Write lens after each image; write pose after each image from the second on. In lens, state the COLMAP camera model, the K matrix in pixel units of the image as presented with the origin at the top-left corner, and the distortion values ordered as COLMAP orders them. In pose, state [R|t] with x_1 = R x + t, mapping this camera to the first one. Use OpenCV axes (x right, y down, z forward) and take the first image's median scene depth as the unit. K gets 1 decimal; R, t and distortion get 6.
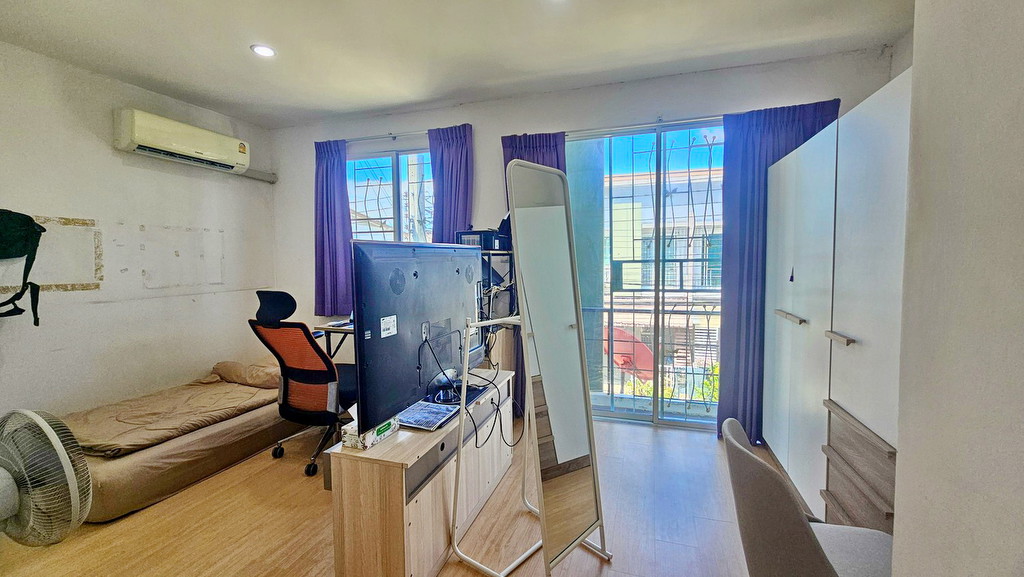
lens RADIAL K [[421.2, 0, 512.3], [0, 421.2, 285.5], [0, 0, 1]] dist [0.000220, 0.000708]
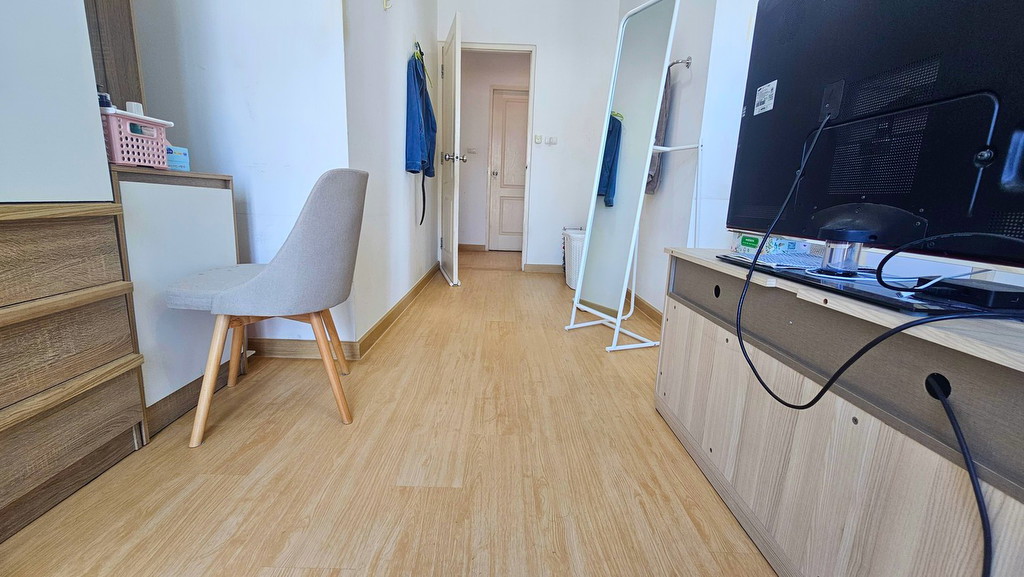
lens RADIAL K [[421.2, 0, 511.6], [0, 421.2, 285.6], [0, 0, 1]] dist [0.000220, 0.000708]
pose [[-0.946335, 0.041337, -0.320532, 0.367839], [-0.046375, 0.964155, 0.261257, 0.239217], [0.319842, 0.262101, -0.910497, 1.612750]]
